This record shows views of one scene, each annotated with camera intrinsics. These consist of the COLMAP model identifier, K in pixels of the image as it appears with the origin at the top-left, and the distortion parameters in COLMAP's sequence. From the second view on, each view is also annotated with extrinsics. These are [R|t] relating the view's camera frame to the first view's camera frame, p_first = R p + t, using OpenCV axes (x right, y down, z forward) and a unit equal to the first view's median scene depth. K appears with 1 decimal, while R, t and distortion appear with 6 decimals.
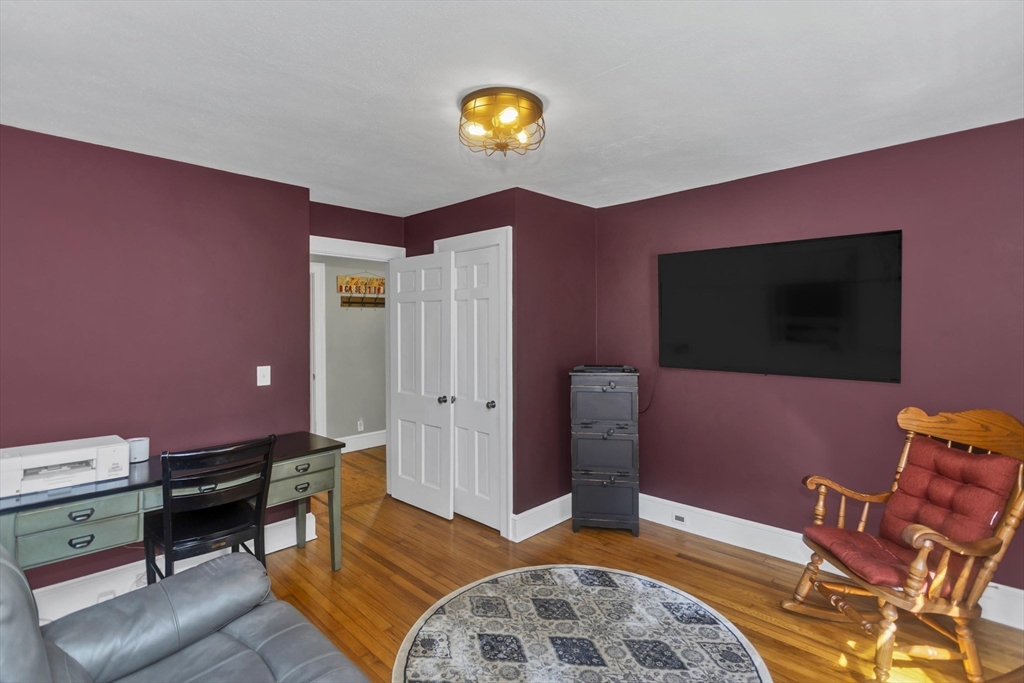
lens RADIAL K [[492.4, 0, 513.4], [0, 492.4, 334.1], [0, 0, 1]] dist [-0.001672, -0.000132]
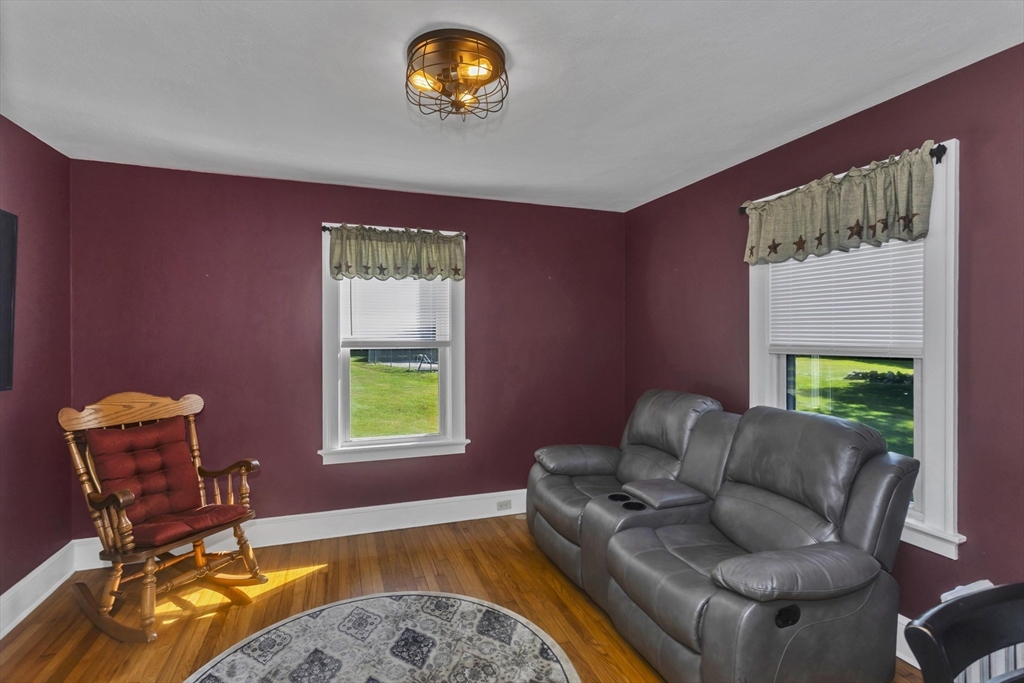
lens RADIAL K [[492.4, 0, 513.4], [0, 492.4, 334.1], [0, 0, 1]] dist [-0.001672, -0.000132]
pose [[-0.898390, -0.000806, 0.439197, -0.446541], [0.006881, 0.999850, 0.015912, -0.007768], [-0.439144, 0.017317, -0.898250, 1.590539]]
